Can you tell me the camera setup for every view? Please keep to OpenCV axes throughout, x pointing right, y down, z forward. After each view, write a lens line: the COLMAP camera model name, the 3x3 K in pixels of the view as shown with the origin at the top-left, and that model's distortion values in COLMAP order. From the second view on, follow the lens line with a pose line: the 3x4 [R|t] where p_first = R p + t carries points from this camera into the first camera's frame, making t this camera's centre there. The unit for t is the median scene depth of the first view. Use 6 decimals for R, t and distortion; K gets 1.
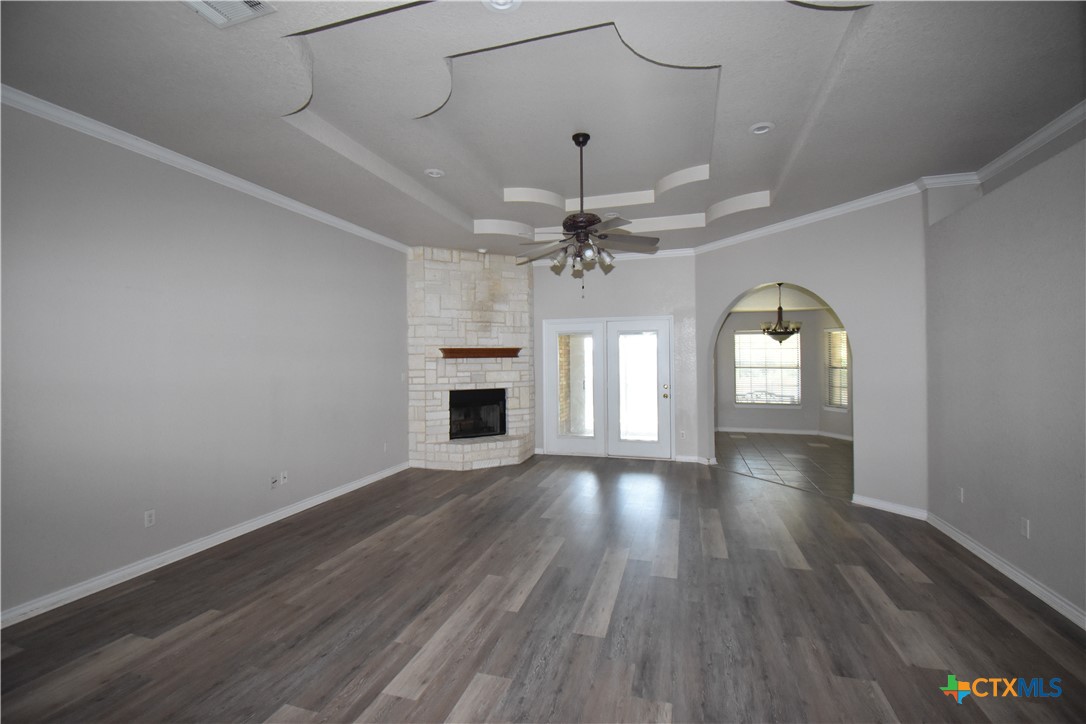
lens RADIAL K [[476.3, 0, 542.8], [0, 476.3, 359.0], [0, 0, 1]] dist [-0.006736, -0.004275]
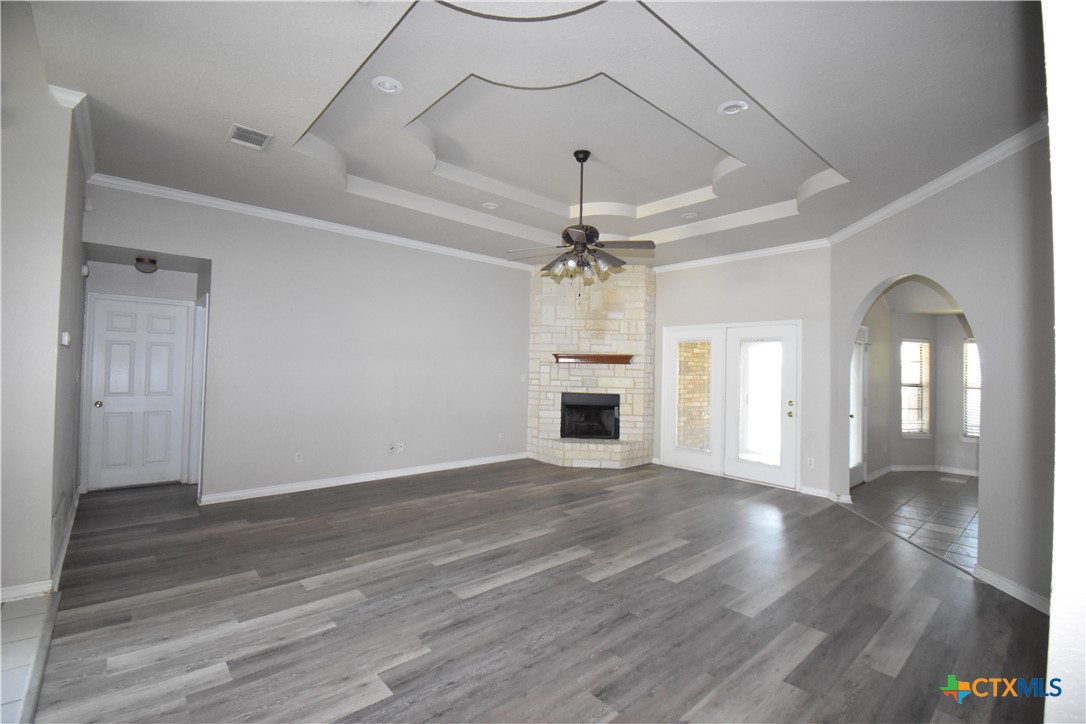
lens RADIAL K [[476.3, 0, 540.7], [0, 476.3, 358.8], [0, 0, 1]] dist [-0.006736, -0.004275]
pose [[0.852938, 0.020451, -0.521611, 0.485218], [-0.031685, 0.999418, -0.012627, 0.005434], [0.521049, 0.027297, 0.853090, 0.052737]]
